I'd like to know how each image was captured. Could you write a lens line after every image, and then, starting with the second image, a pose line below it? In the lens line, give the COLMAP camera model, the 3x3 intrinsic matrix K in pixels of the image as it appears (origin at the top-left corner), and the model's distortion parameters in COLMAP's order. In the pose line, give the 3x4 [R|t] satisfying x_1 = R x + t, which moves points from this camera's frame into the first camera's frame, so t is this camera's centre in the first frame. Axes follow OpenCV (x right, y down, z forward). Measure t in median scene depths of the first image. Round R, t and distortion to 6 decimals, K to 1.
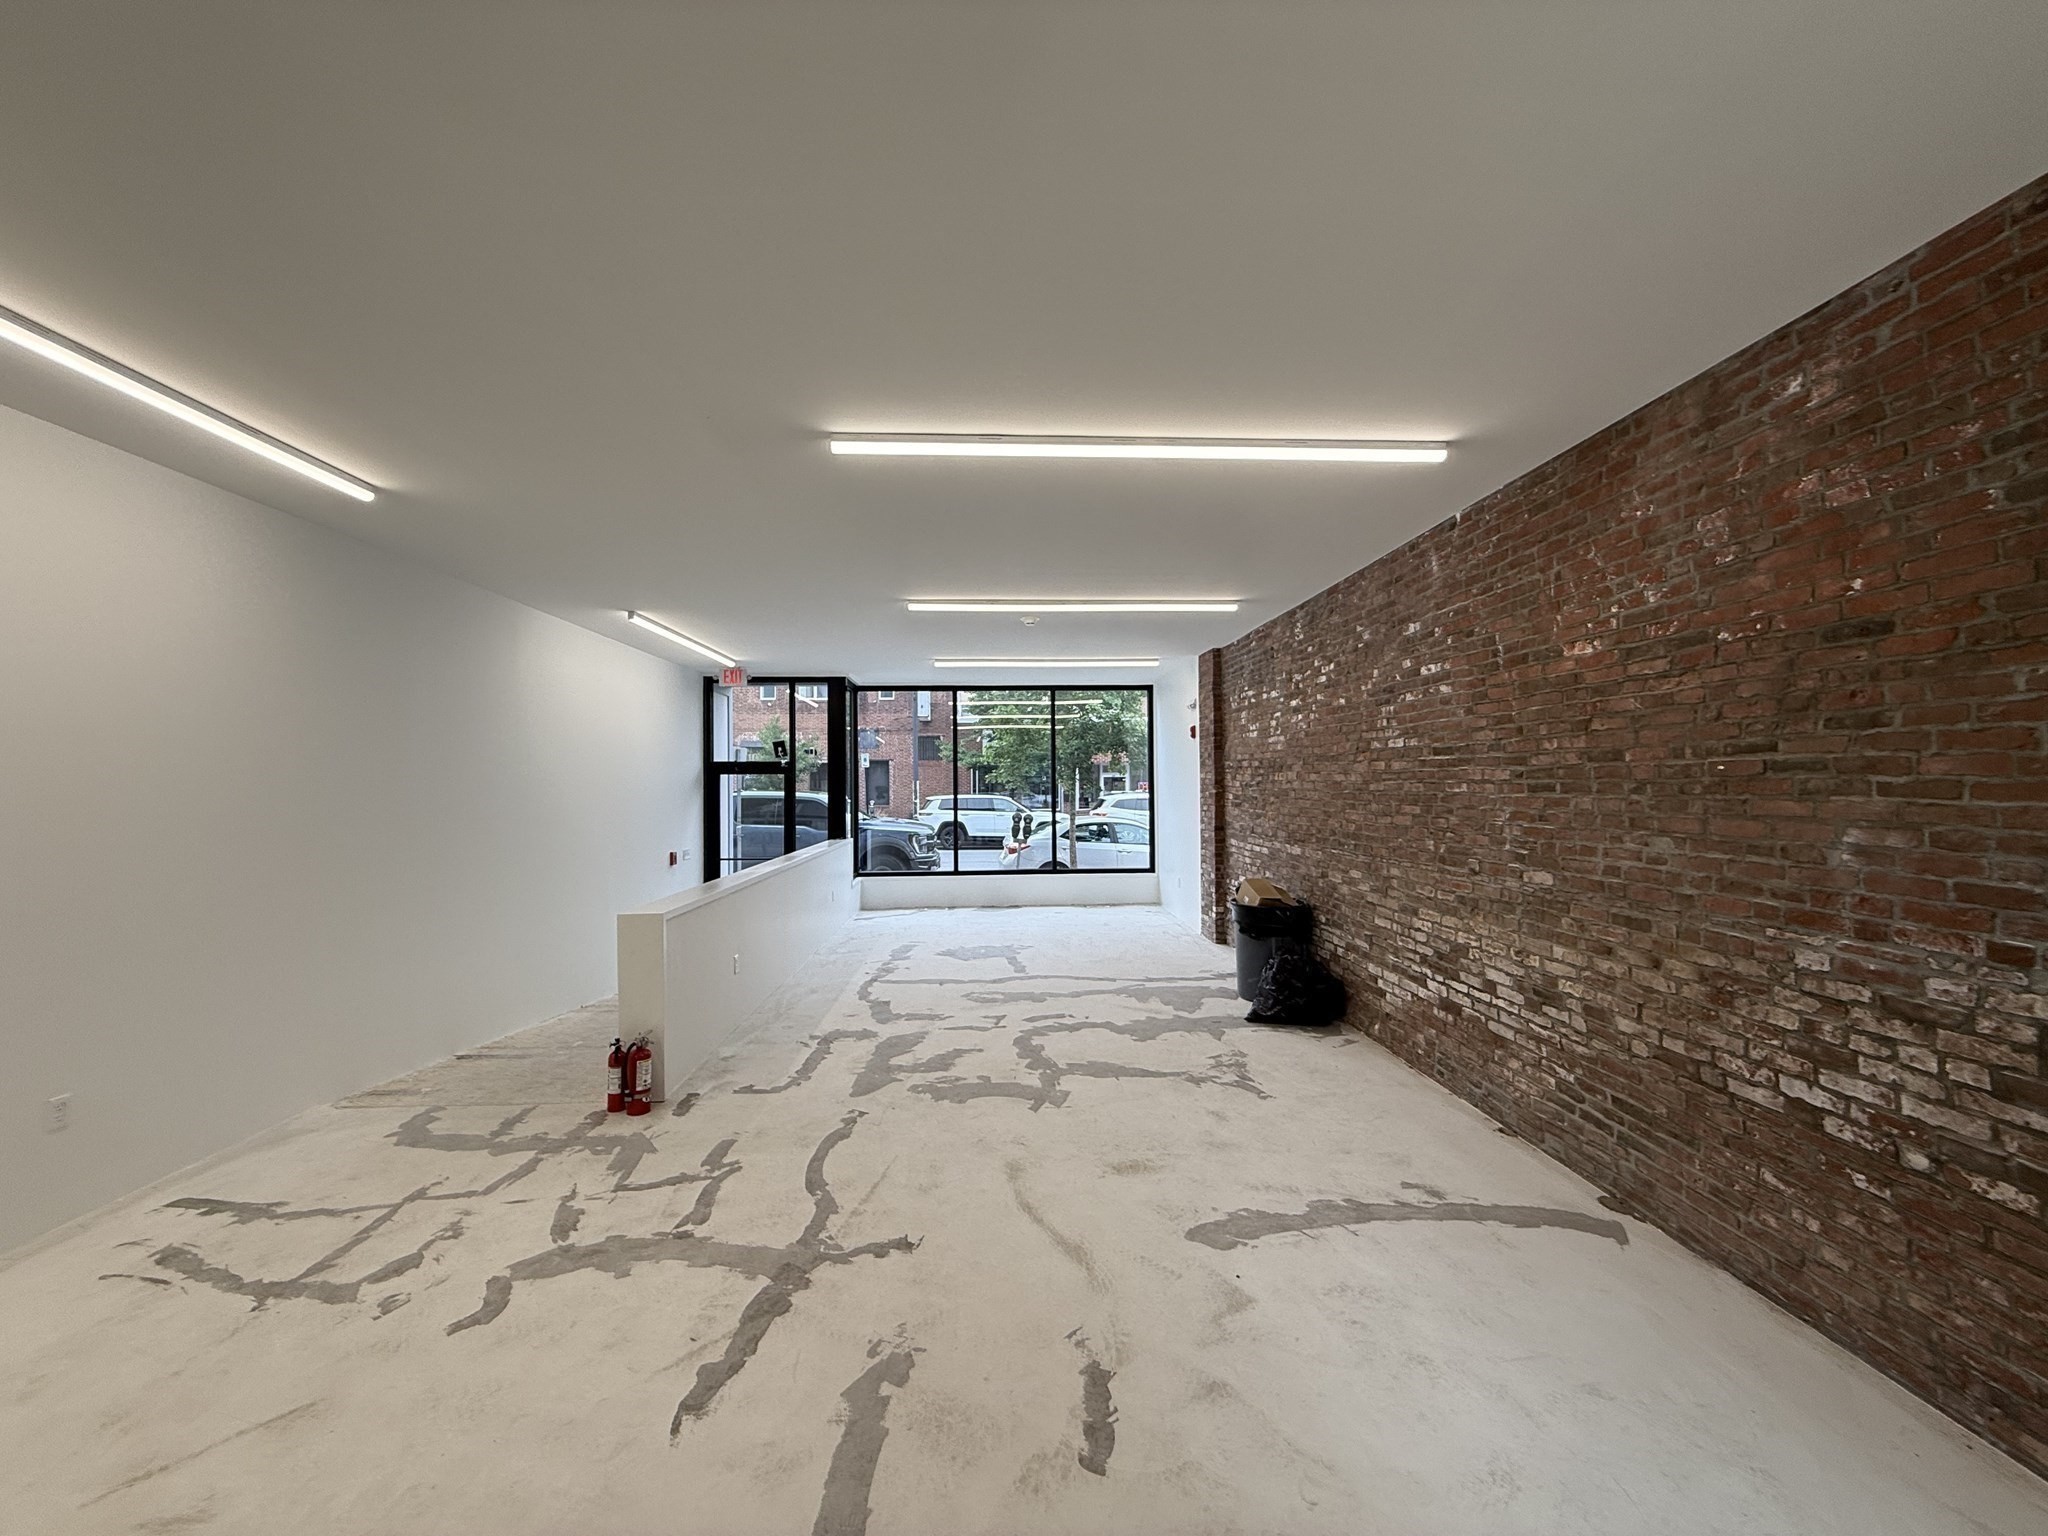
lens RADIAL K [[820.6, 0, 1019.8], [0, 820.6, 767.7], [0, 0, 1]] dist [-0.001413, 0.000203]
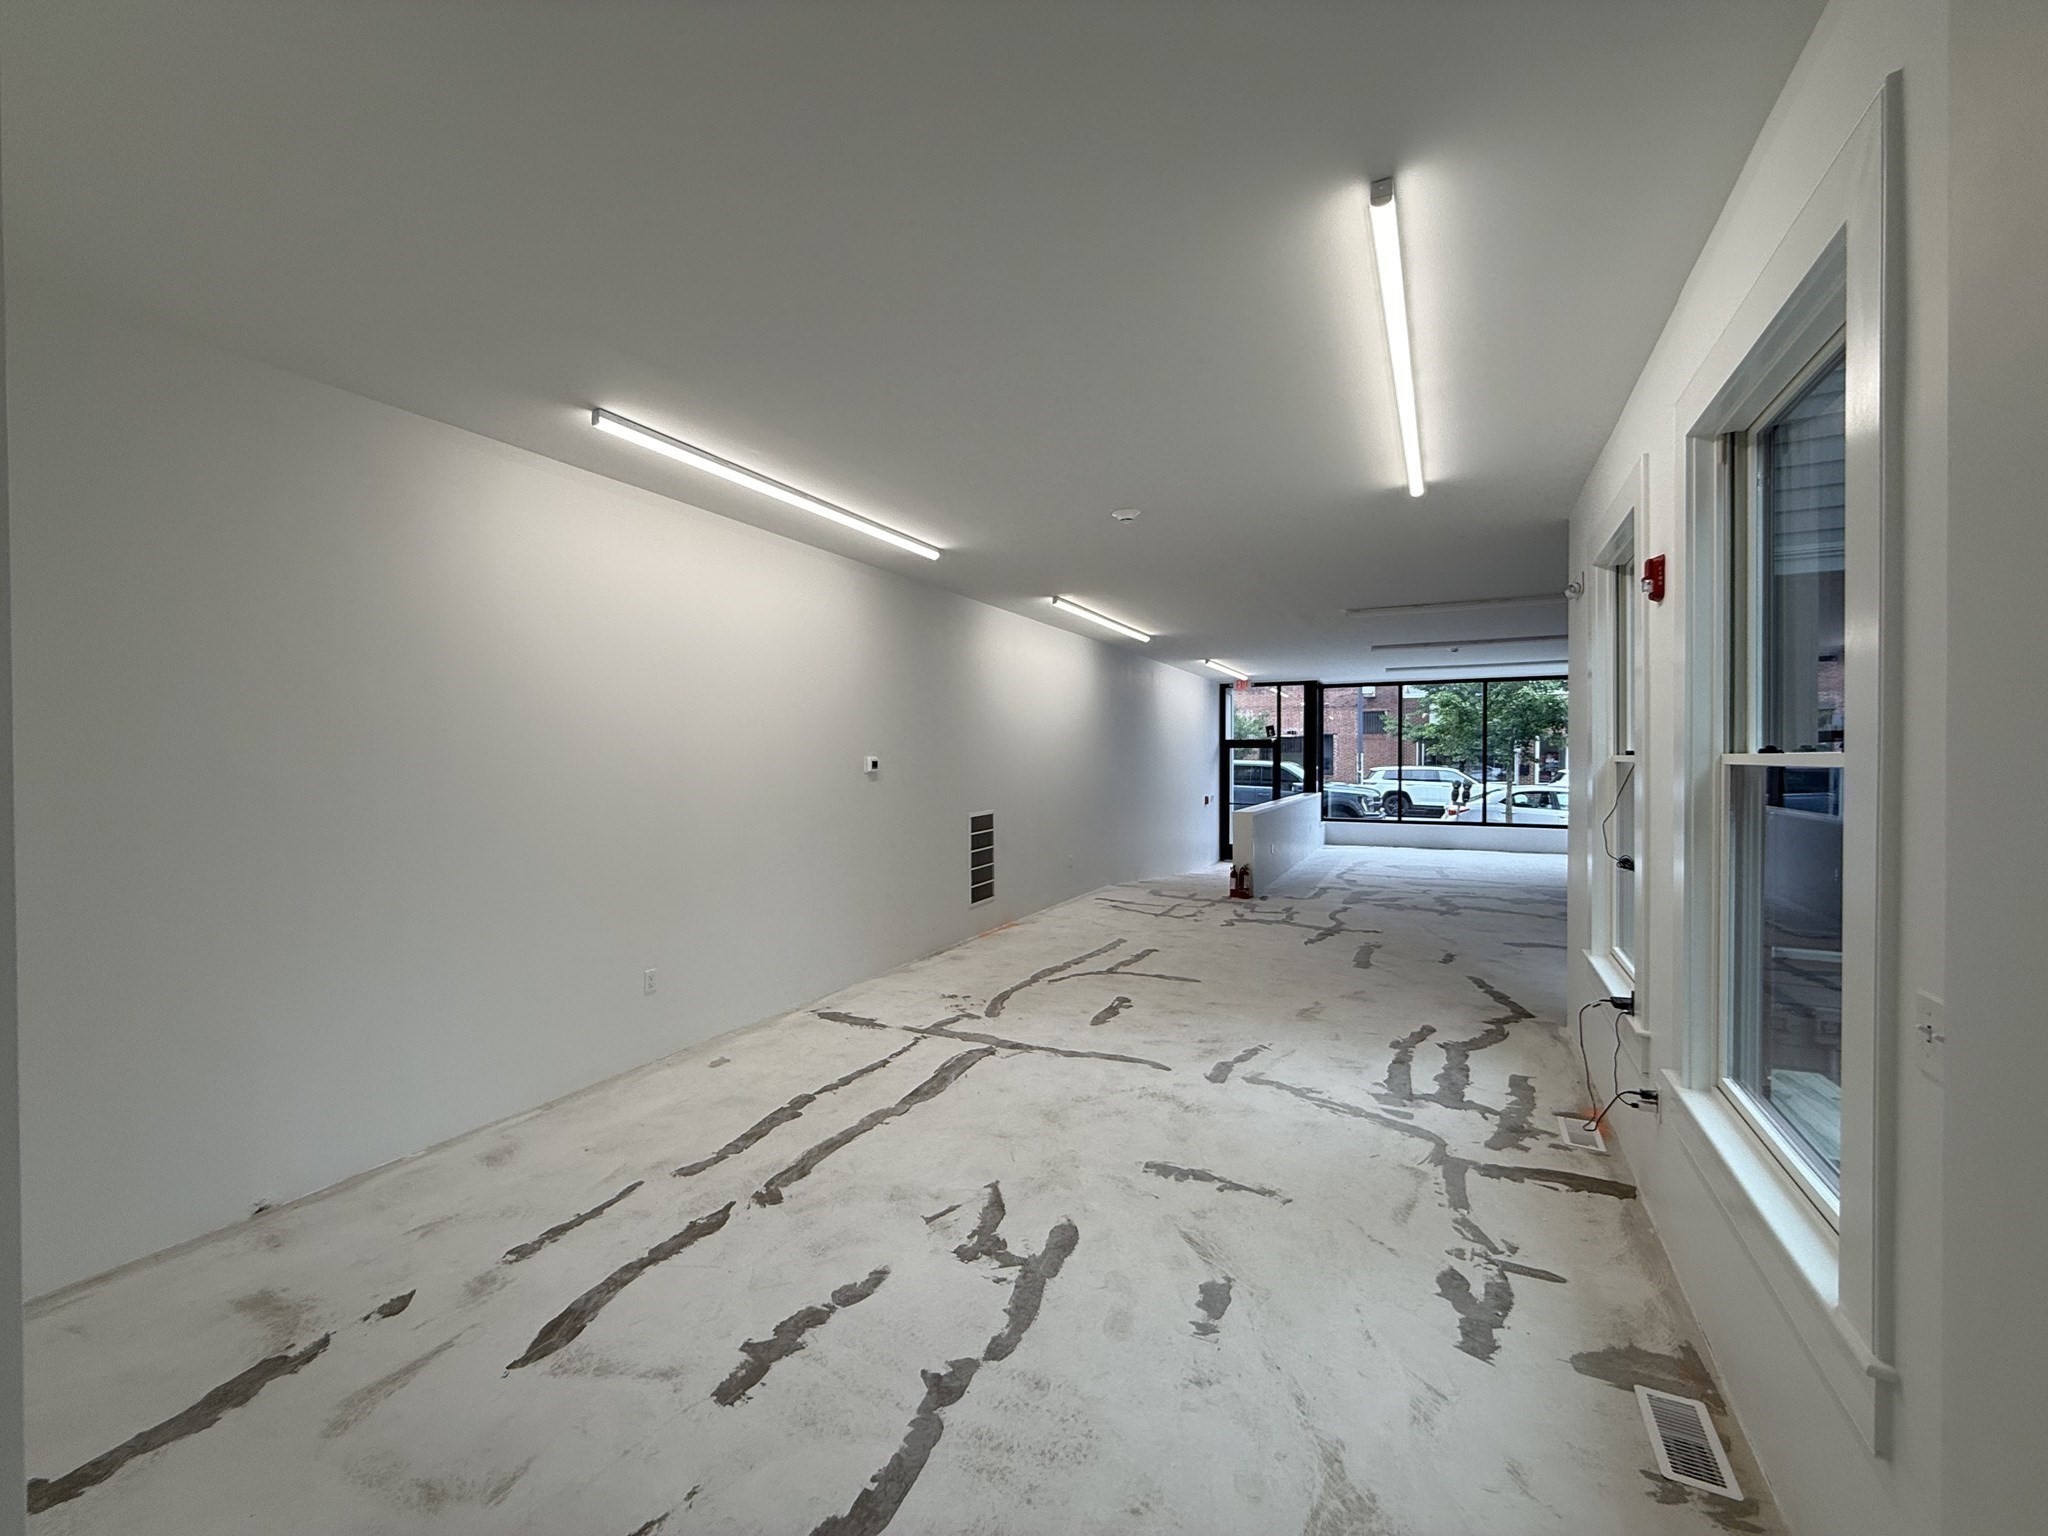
lens RADIAL K [[820.6, 0, 1019.8], [0, 820.6, 767.7], [0, 0, 1]] dist [-0.001413, 0.000203]
pose [[0.871458, 0.013637, -0.490281, 0.087370], [0.003239, 0.999432, 0.033556, -0.015760], [0.490460, -0.030831, 0.870918, -1.093941]]
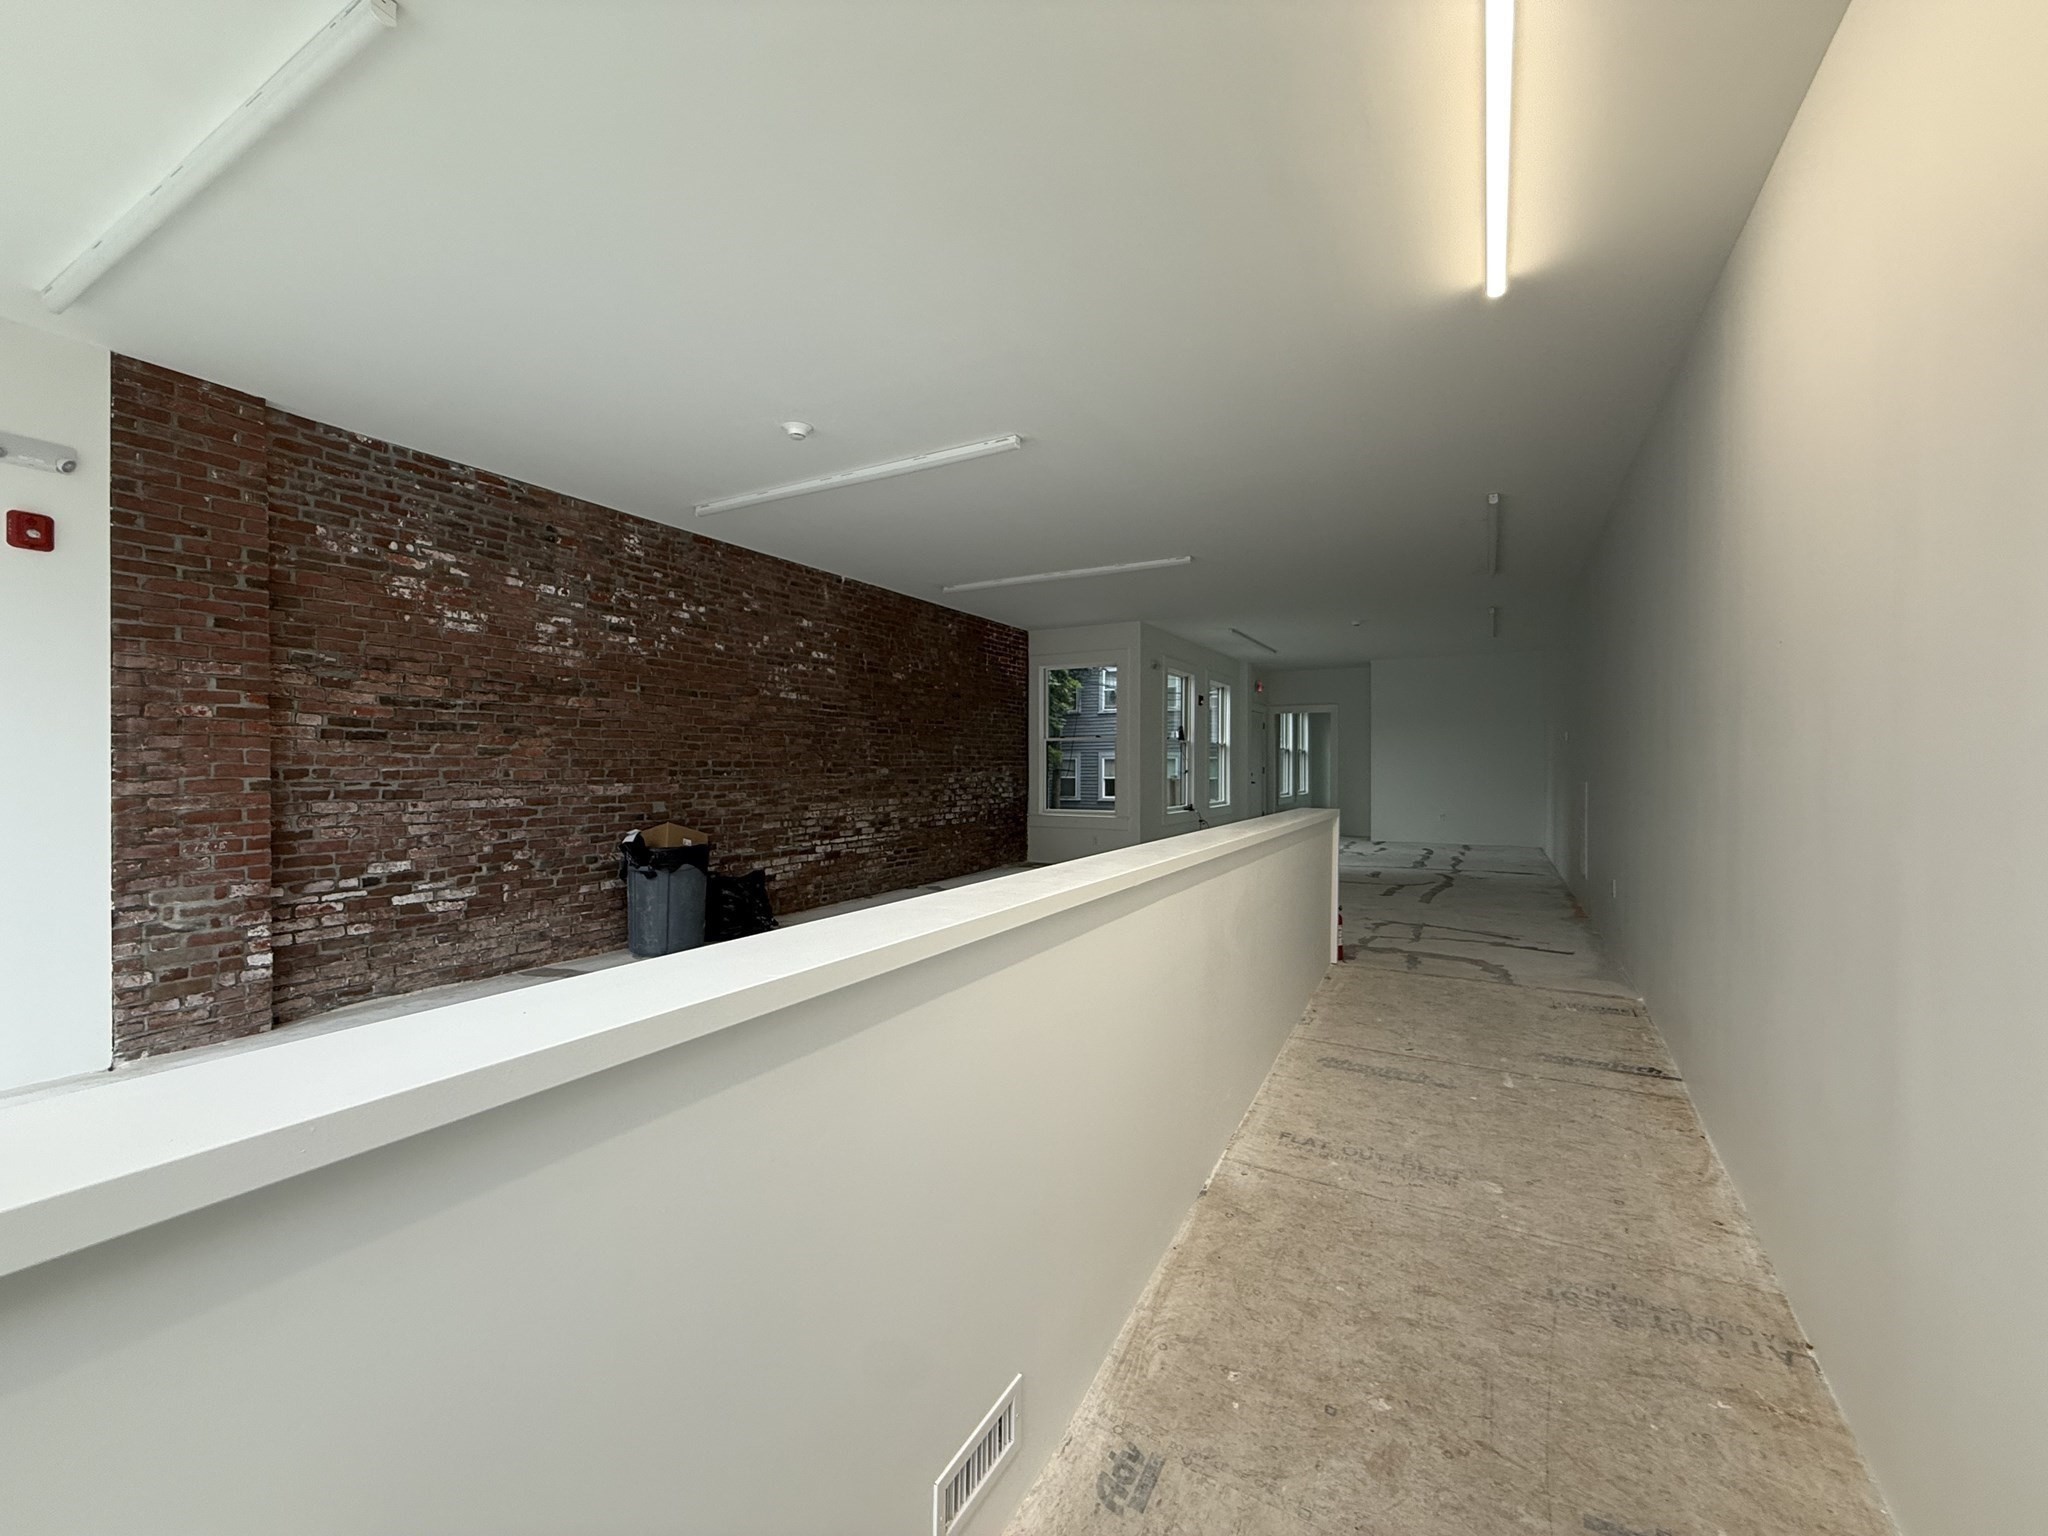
lens RADIAL K [[820.6, 0, 1019.8], [0, 820.6, 767.7], [0, 0, 1]] dist [-0.001413, 0.000203]
pose [[-0.850312, 0.008372, 0.526213, -0.593011], [-0.001494, 0.999831, -0.018322, 0.113479], [-0.526278, -0.016366, -0.850155, 1.860640]]
